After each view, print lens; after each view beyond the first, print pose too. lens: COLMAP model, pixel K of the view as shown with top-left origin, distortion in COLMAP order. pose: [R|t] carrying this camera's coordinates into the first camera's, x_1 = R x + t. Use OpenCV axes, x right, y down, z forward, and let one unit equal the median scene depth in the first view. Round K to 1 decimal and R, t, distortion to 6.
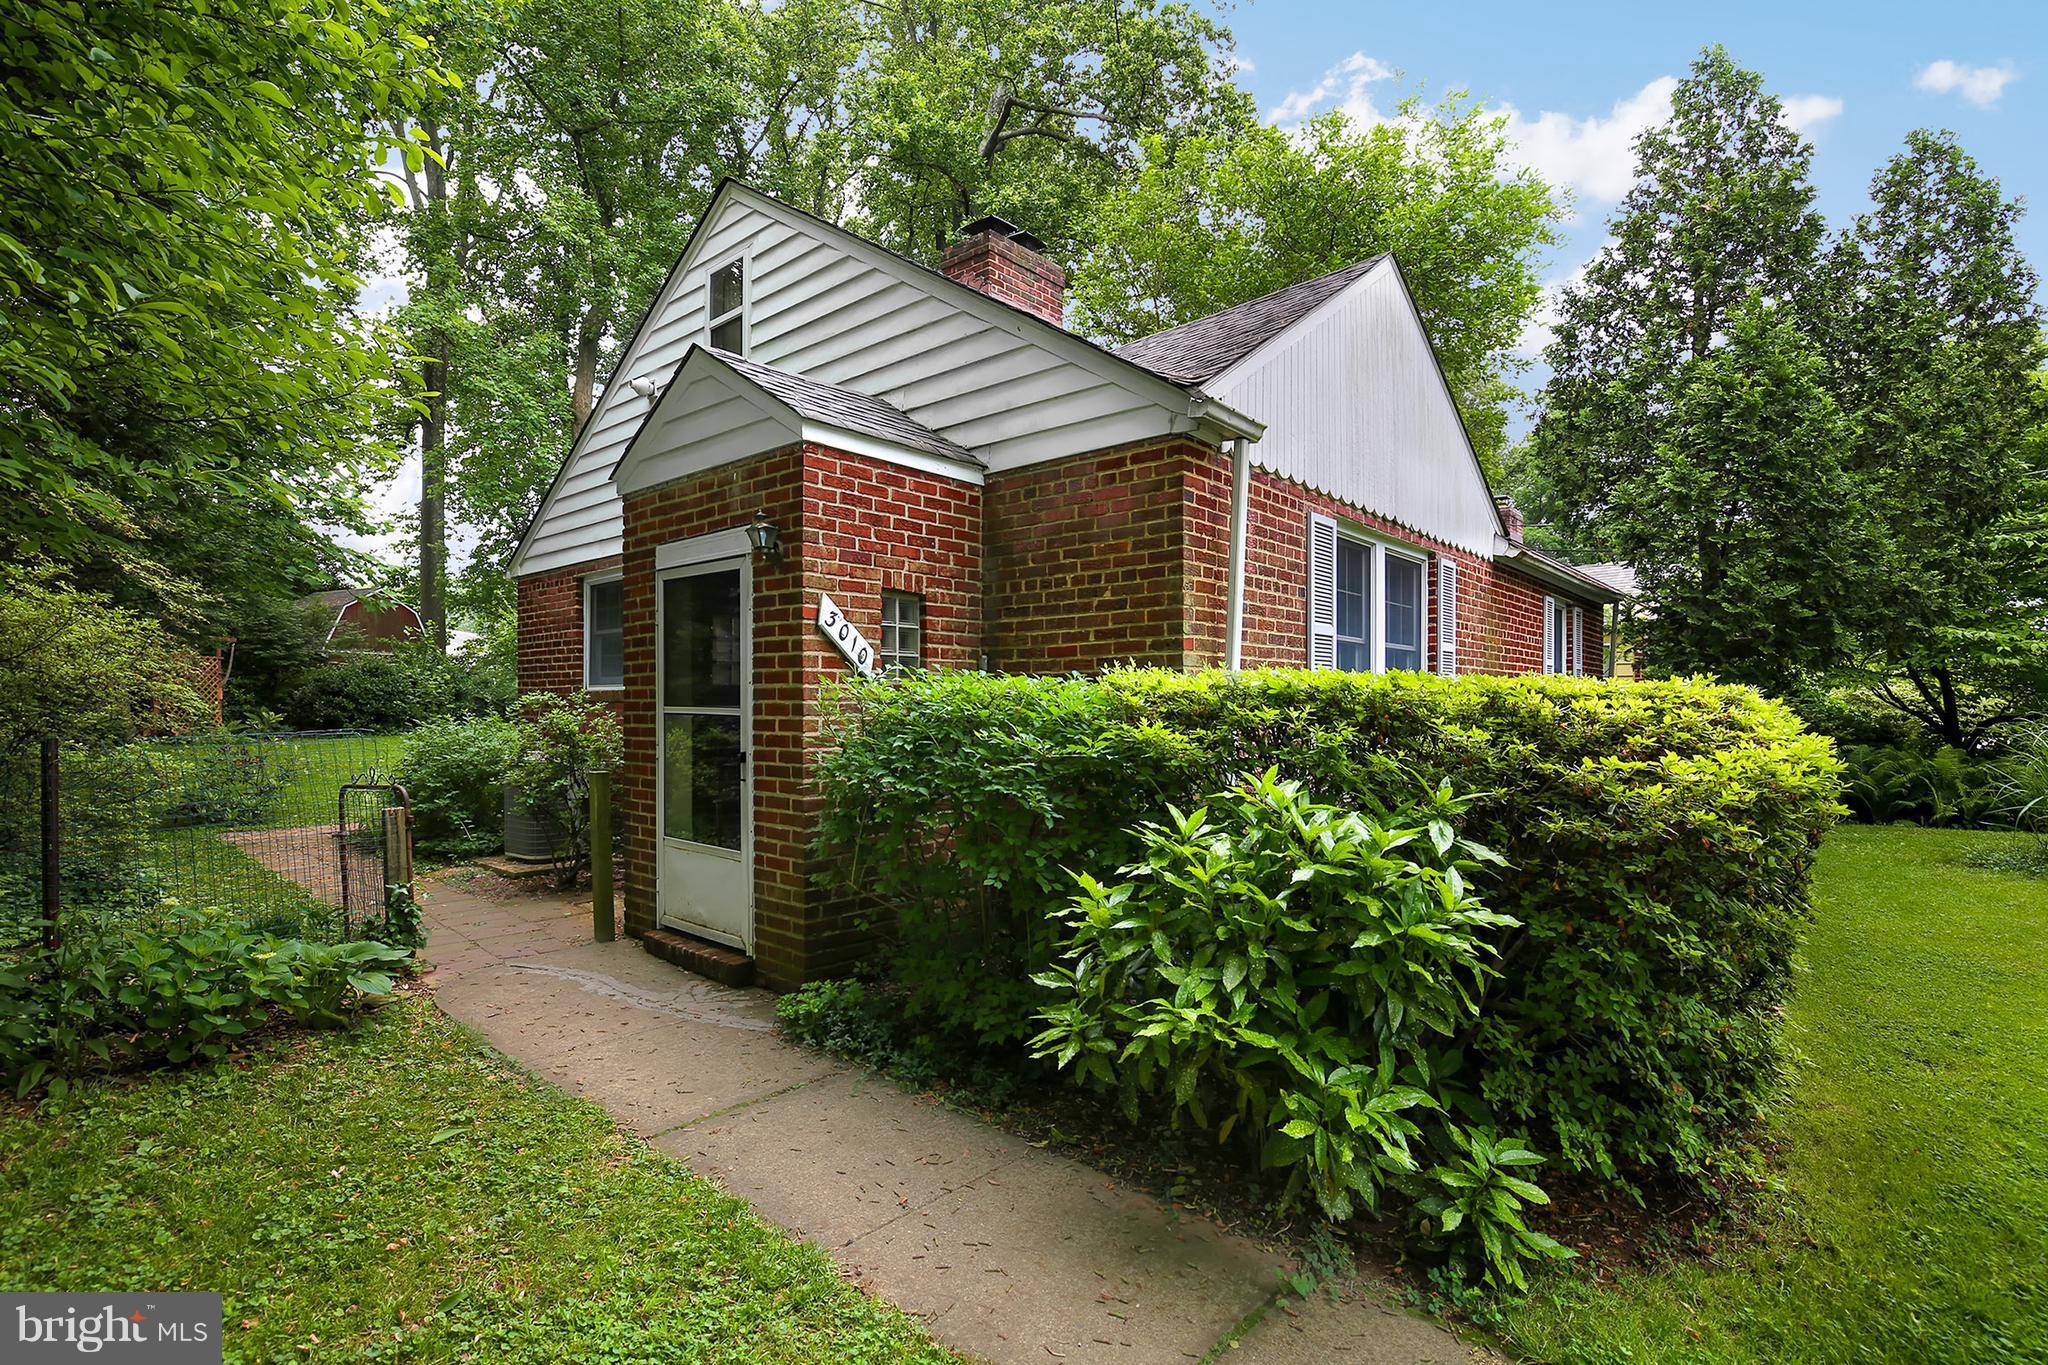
lens RADIAL K [[918.4, 0, 1024.0], [0, 918.4, 682.5], [0, 0, 1]] dist [-0.027106, -0.000415]
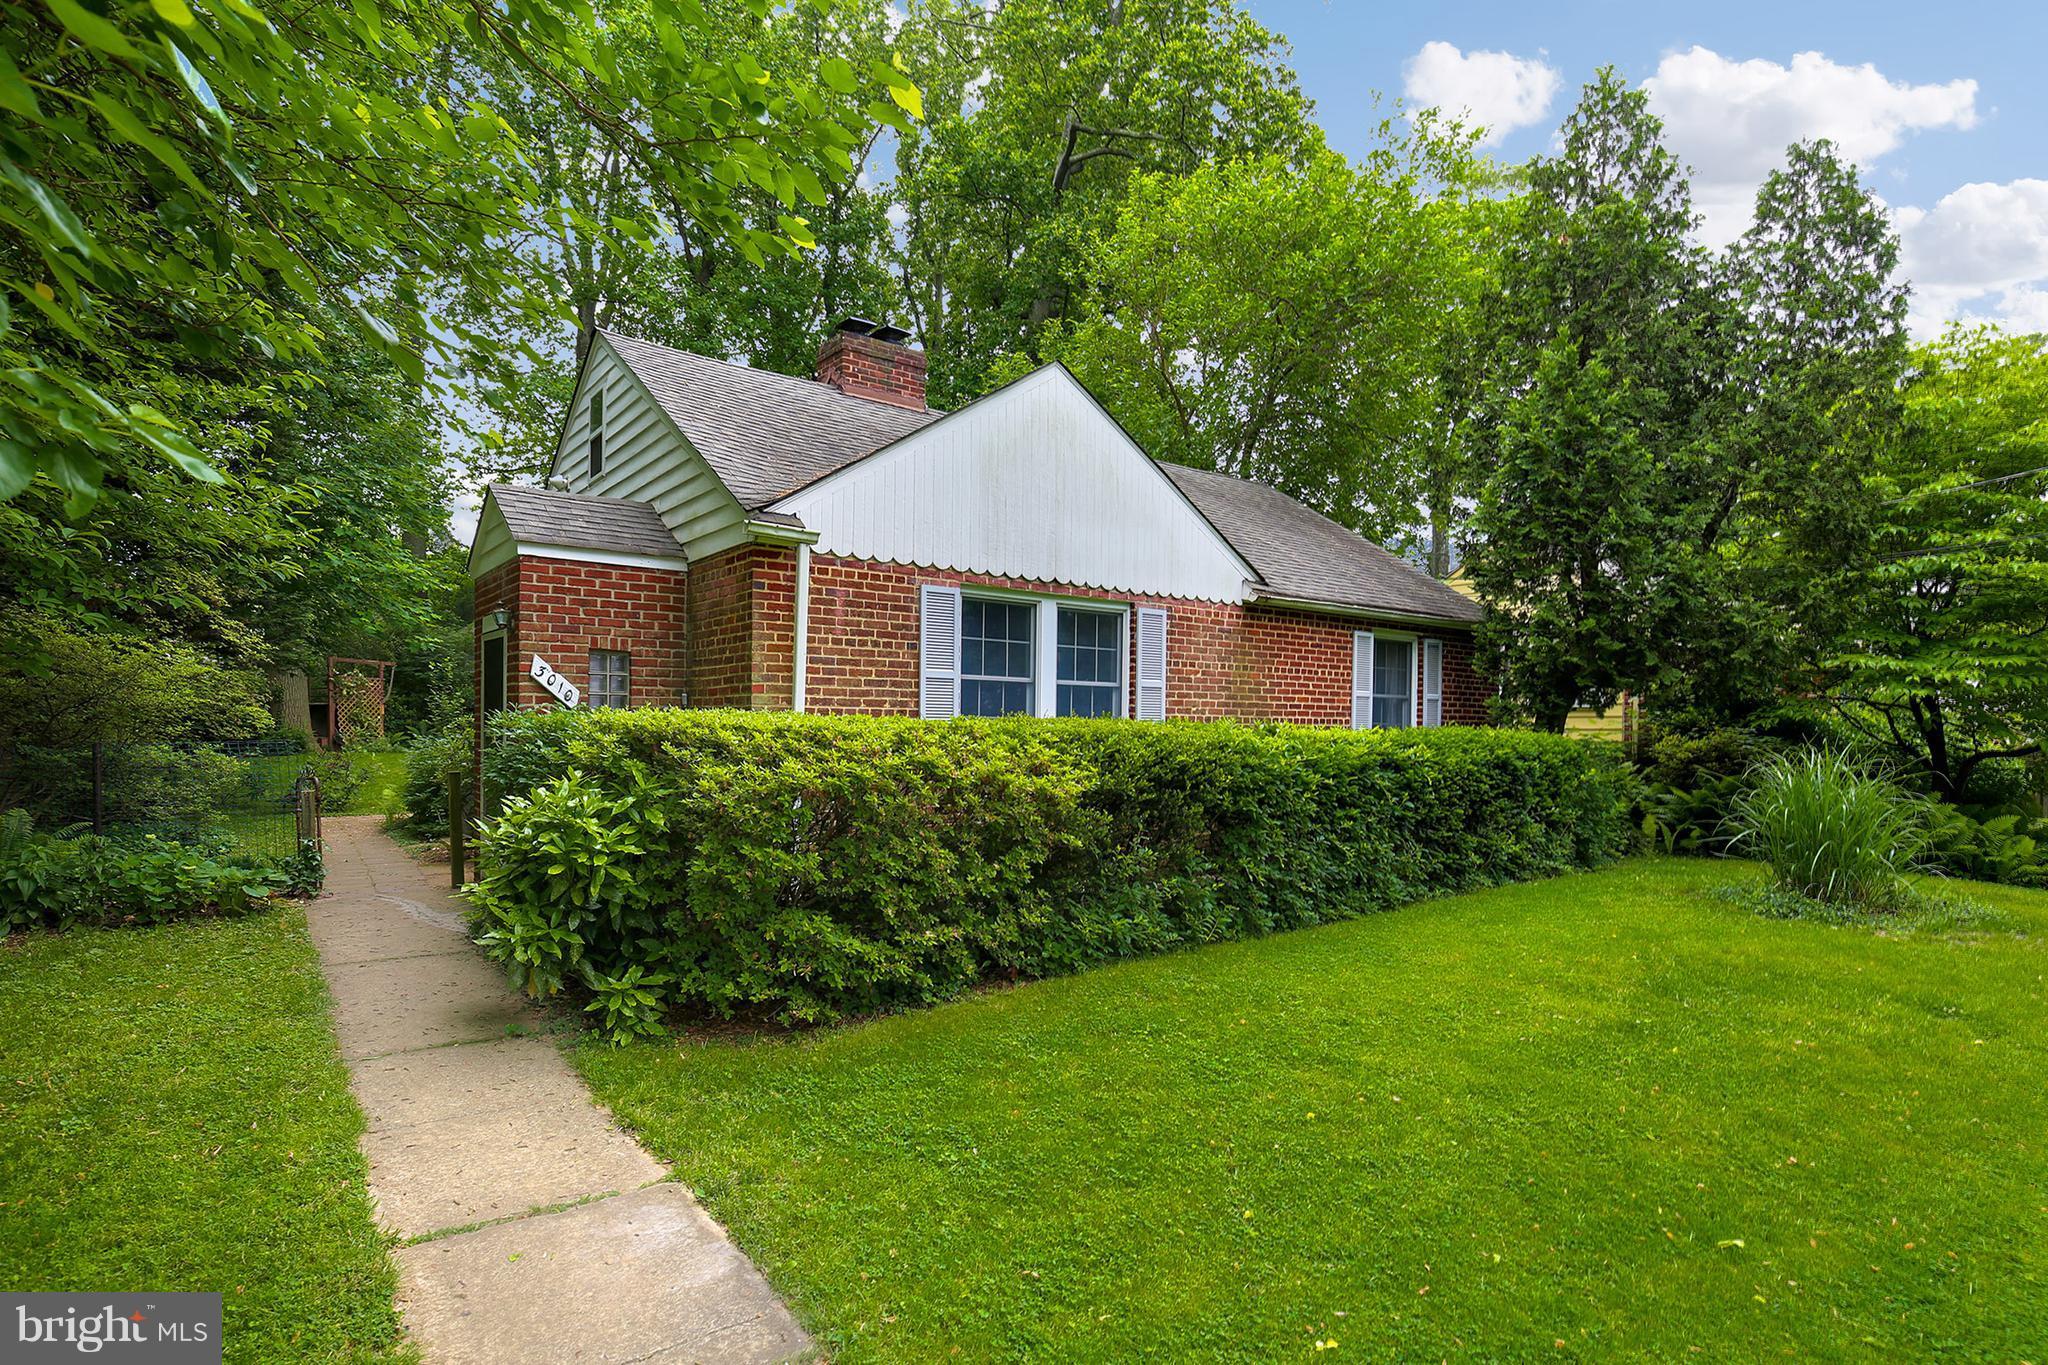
lens RADIAL K [[971.4, 0, 1014.2], [0, 971.4, 697.7], [0, 0, 1]] dist [-0.021123, 0.000342]
pose [[0.980913, 0.004834, -0.194390, 0.743264], [-0.005282, 0.999984, -0.001787, -0.023253], [0.194378, 0.002780, 0.980923, -0.352566]]
